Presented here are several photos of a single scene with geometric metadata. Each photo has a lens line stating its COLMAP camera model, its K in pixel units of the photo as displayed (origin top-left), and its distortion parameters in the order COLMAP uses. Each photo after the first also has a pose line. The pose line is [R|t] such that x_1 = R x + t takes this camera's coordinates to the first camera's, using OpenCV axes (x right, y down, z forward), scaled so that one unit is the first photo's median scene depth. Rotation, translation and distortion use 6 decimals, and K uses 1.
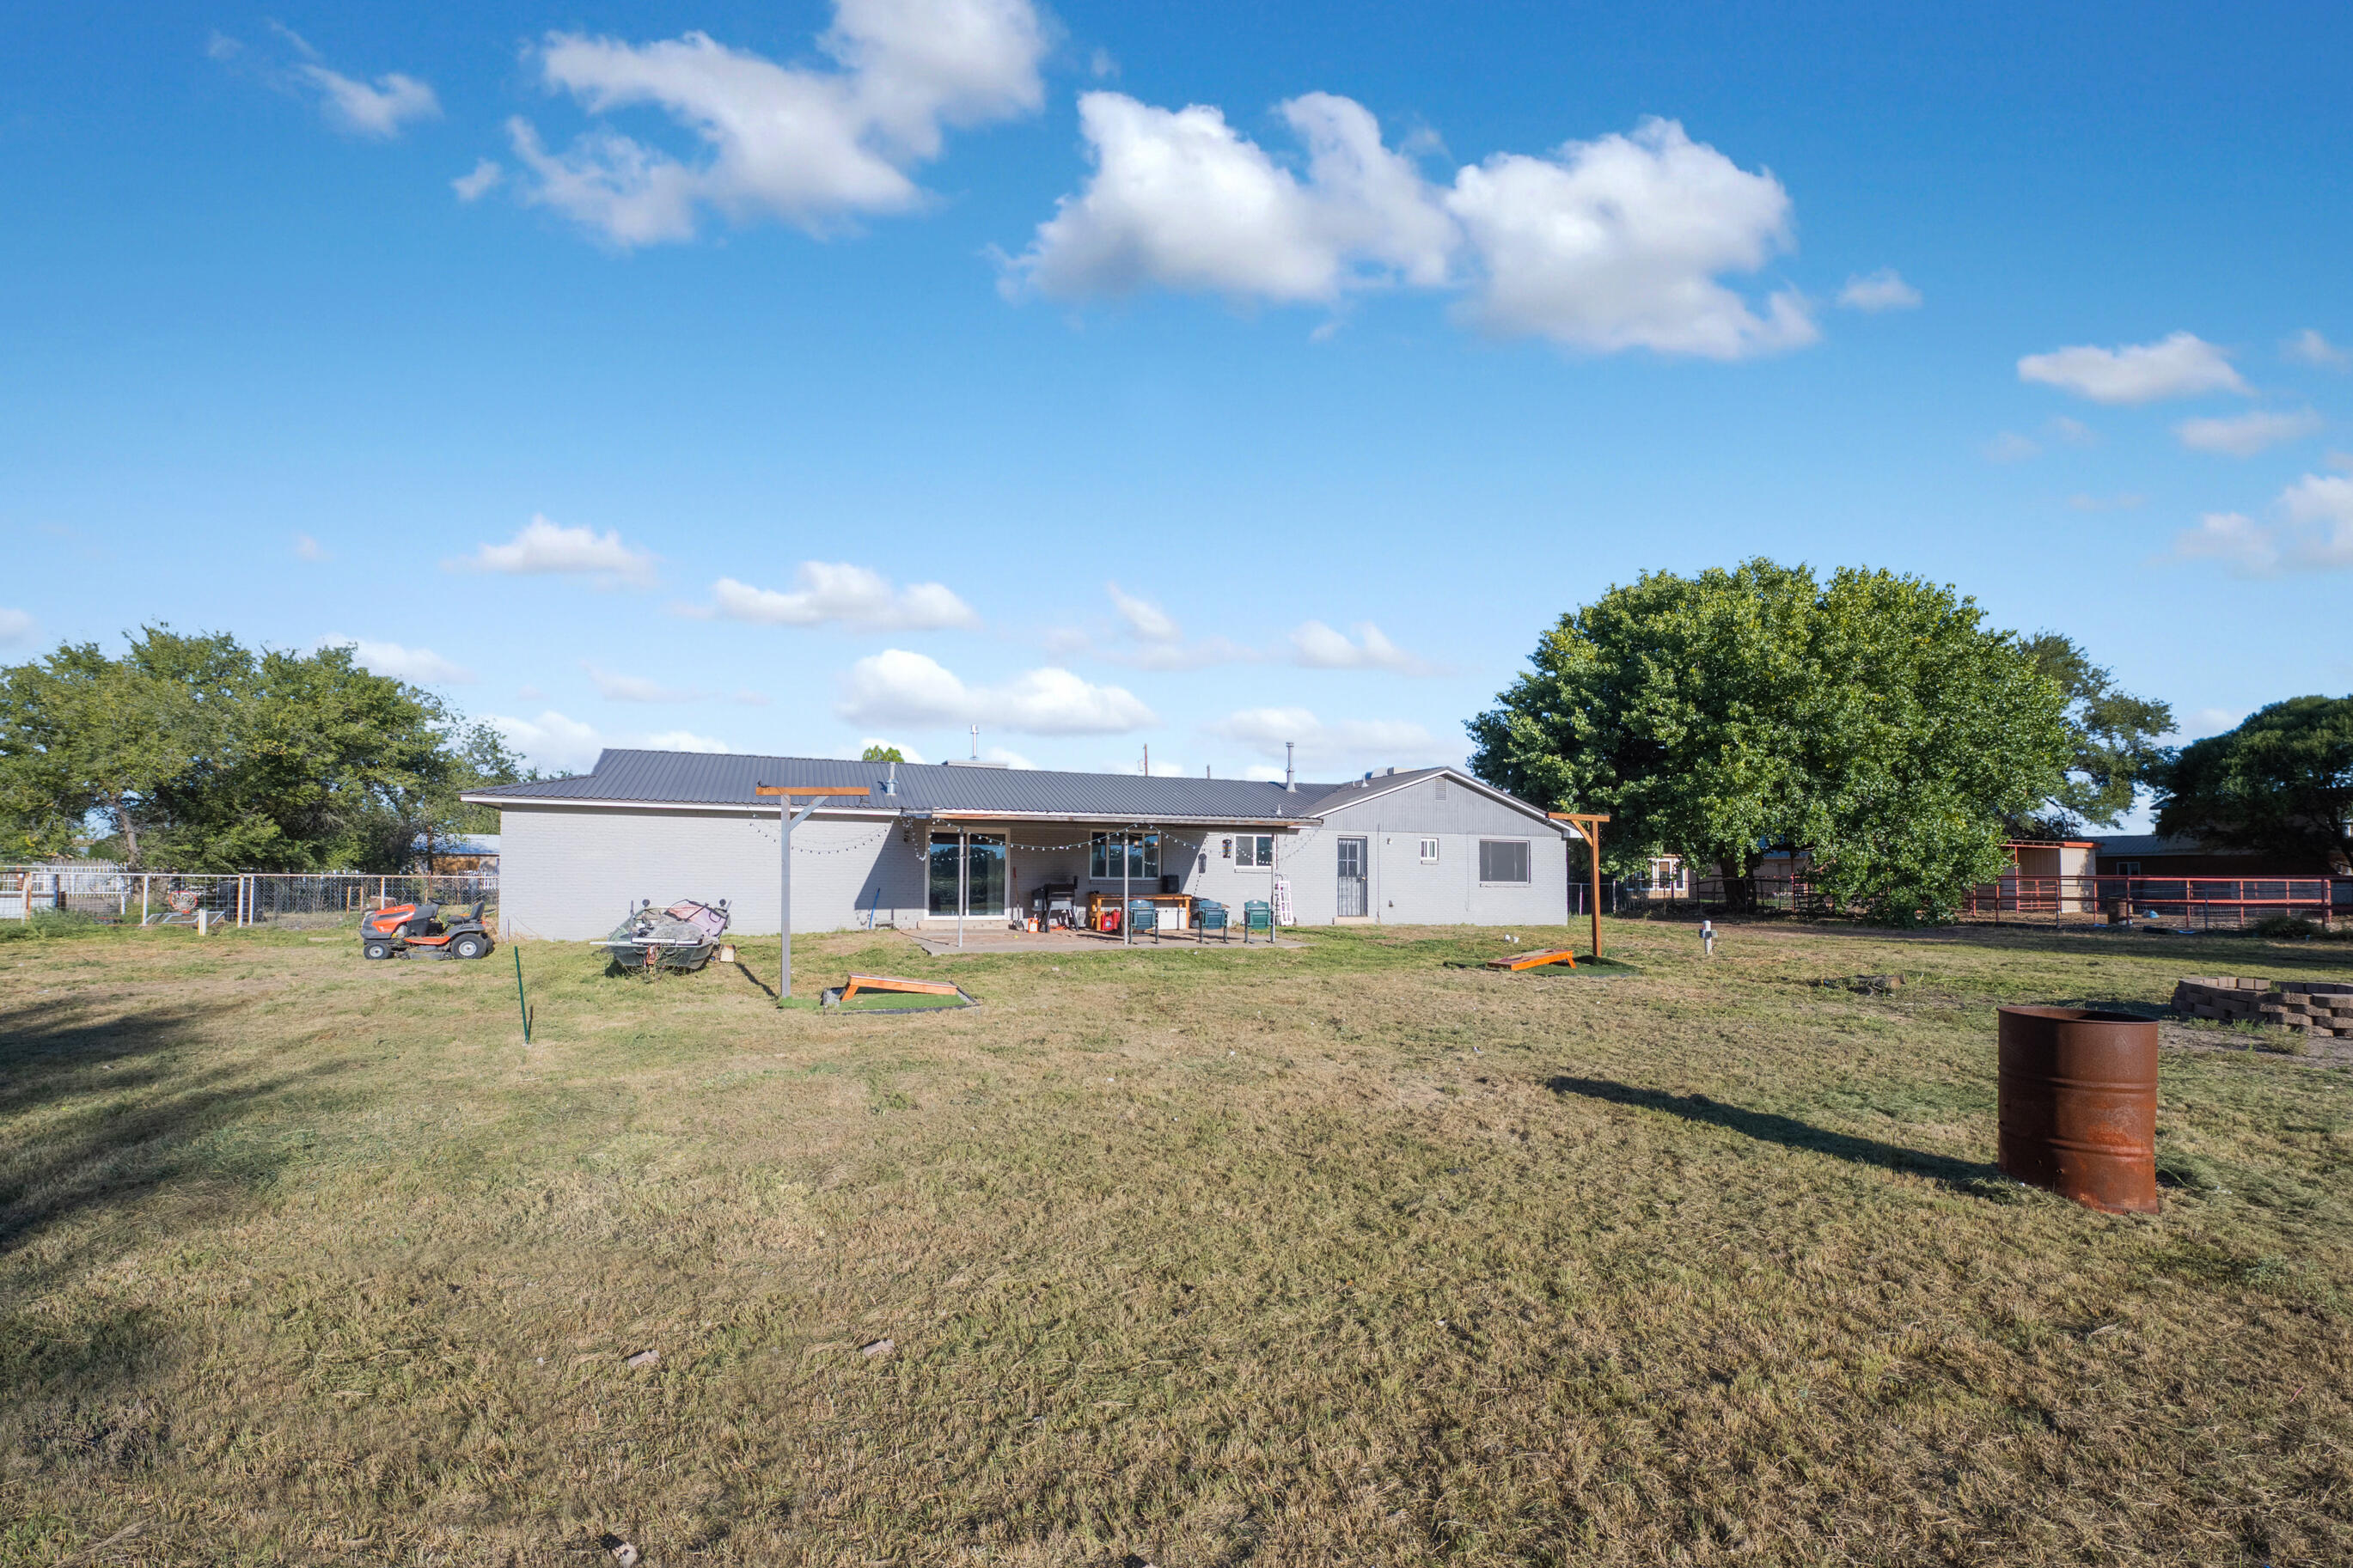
lens RADIAL K [[949.0, 0, 1178.1], [0, 949.0, 819.2], [0, 0, 1]] dist [0.000787, 0.000039]
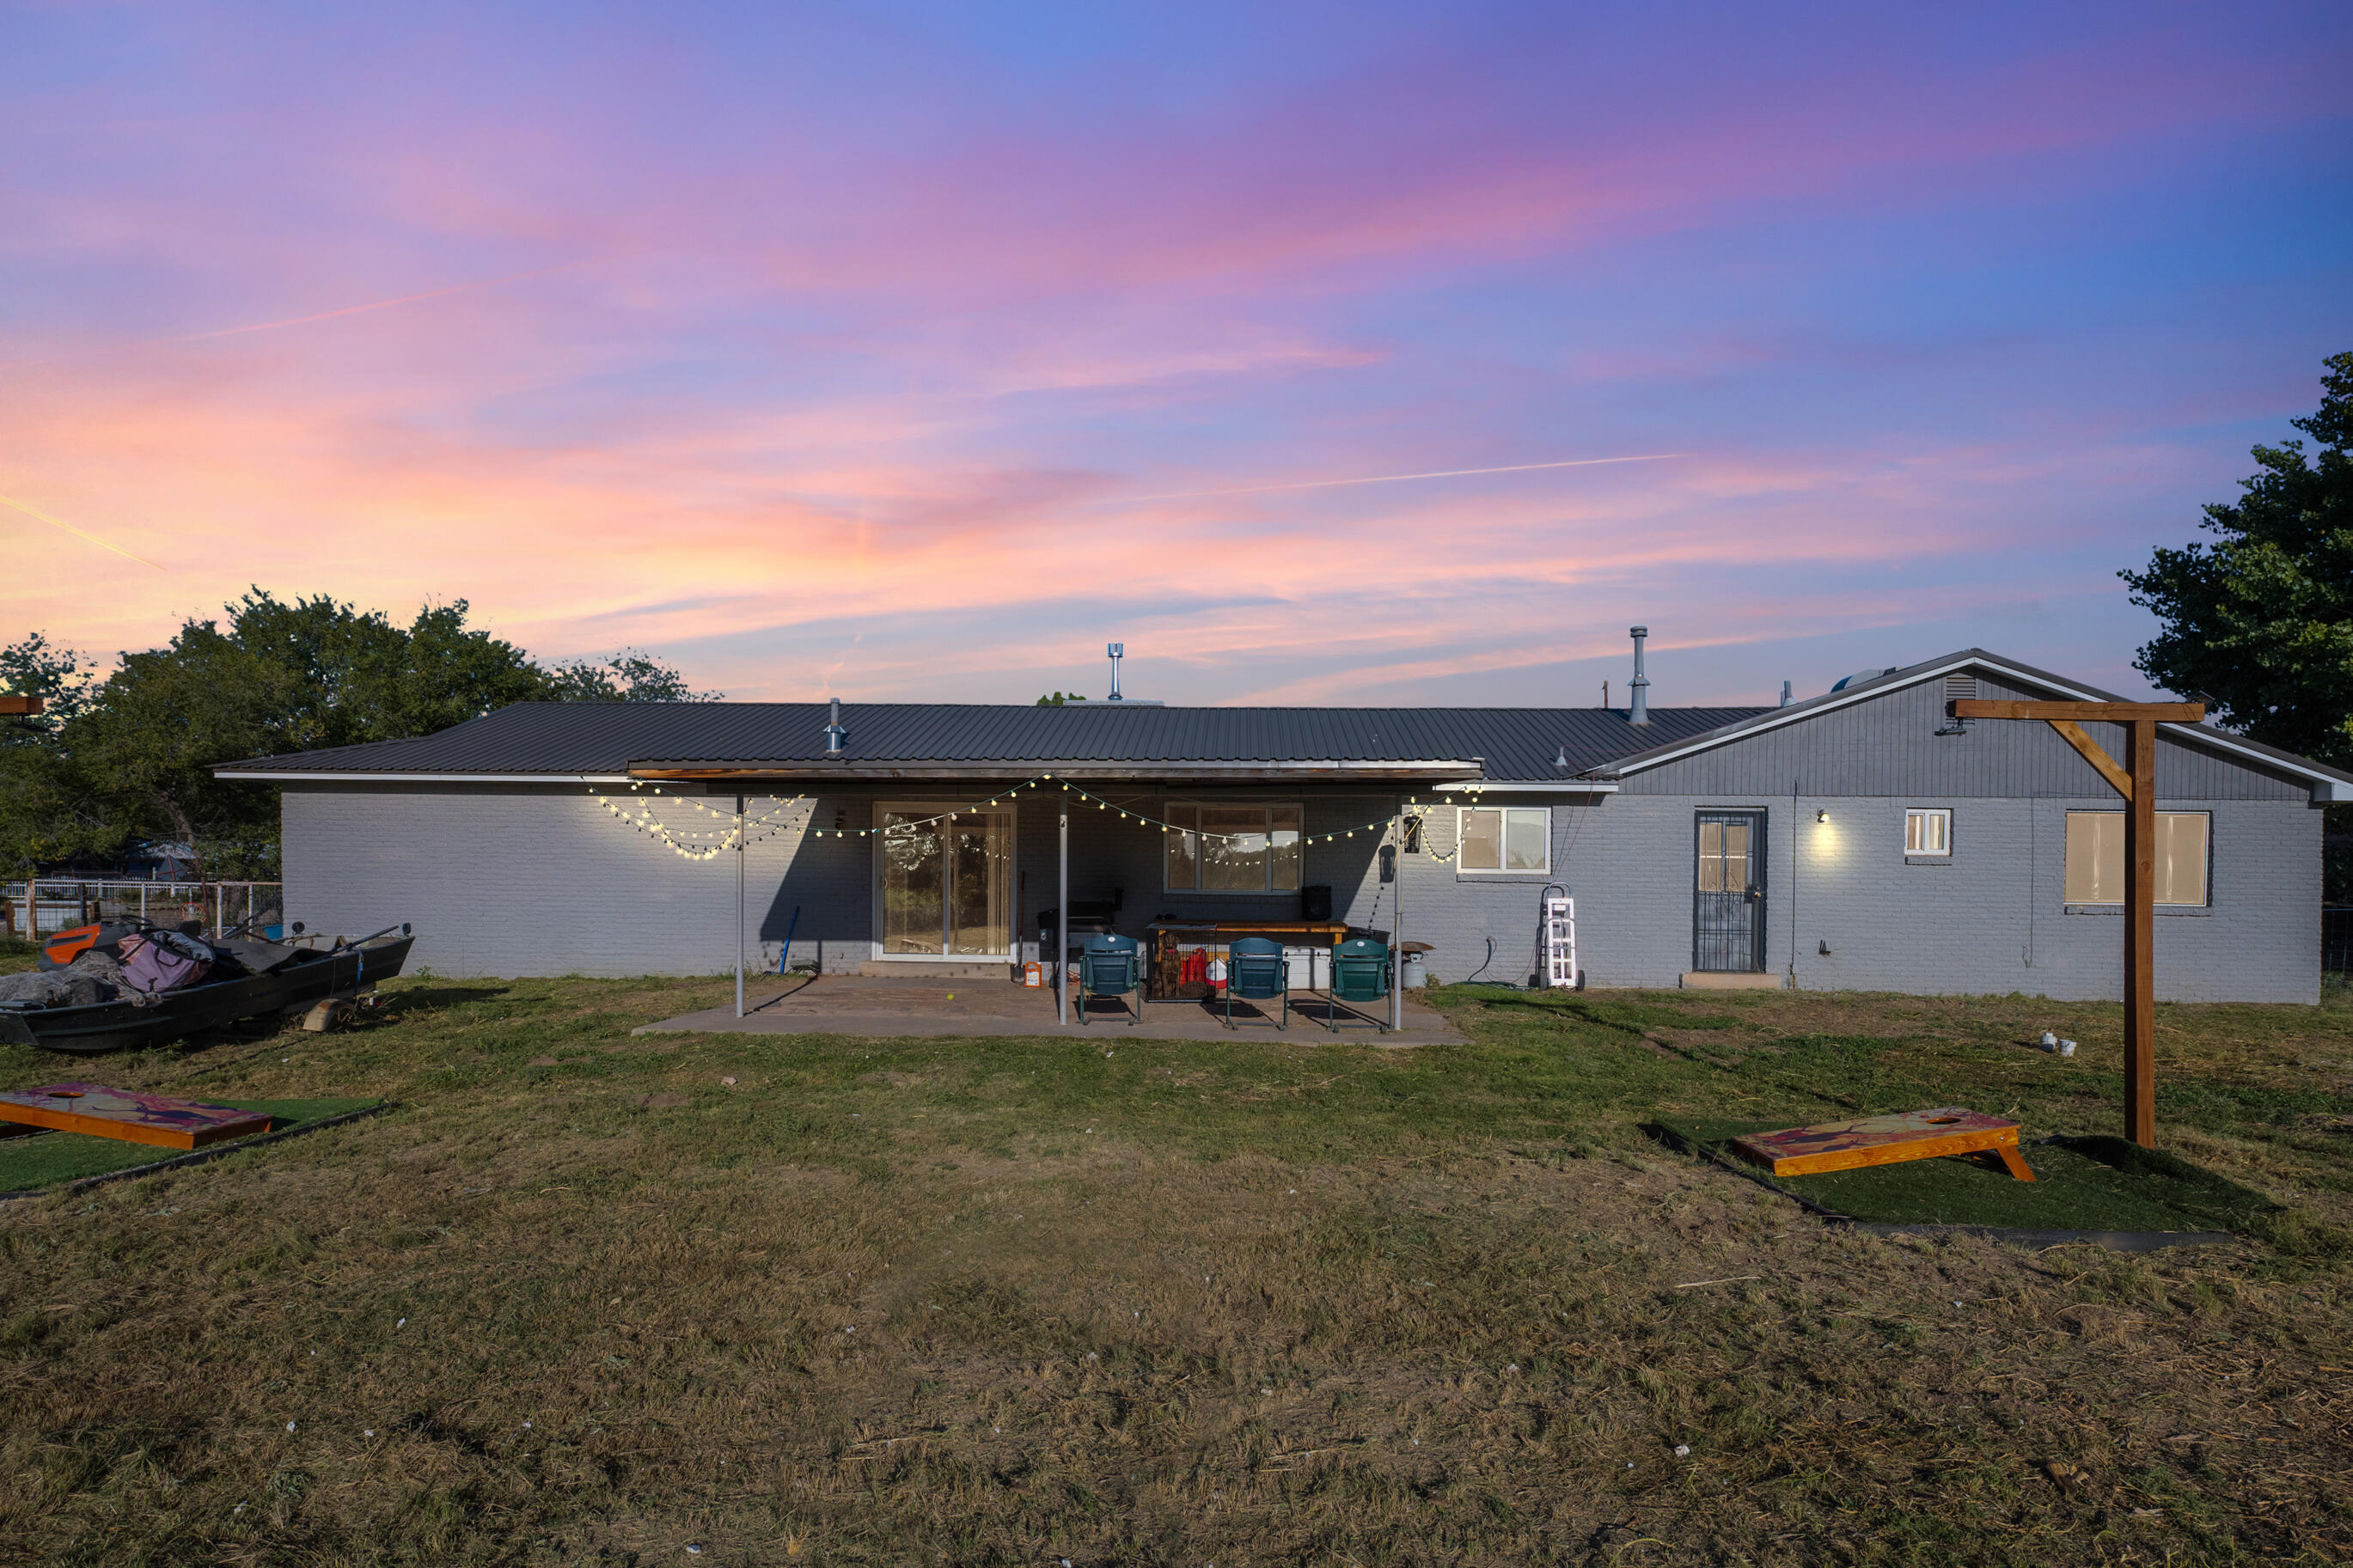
lens RADIAL K [[1279.2, 0, 1180.2], [0, 1279.2, 879.4], [0, 0, 1]] dist [-0.002045, -0.000228]
pose [[0.910612, 0.001207, -0.413260, 0.189449], [0.021315, 0.998528, 0.049884, 0.015613], [0.412711, -0.054233, 0.909246, 0.279847]]
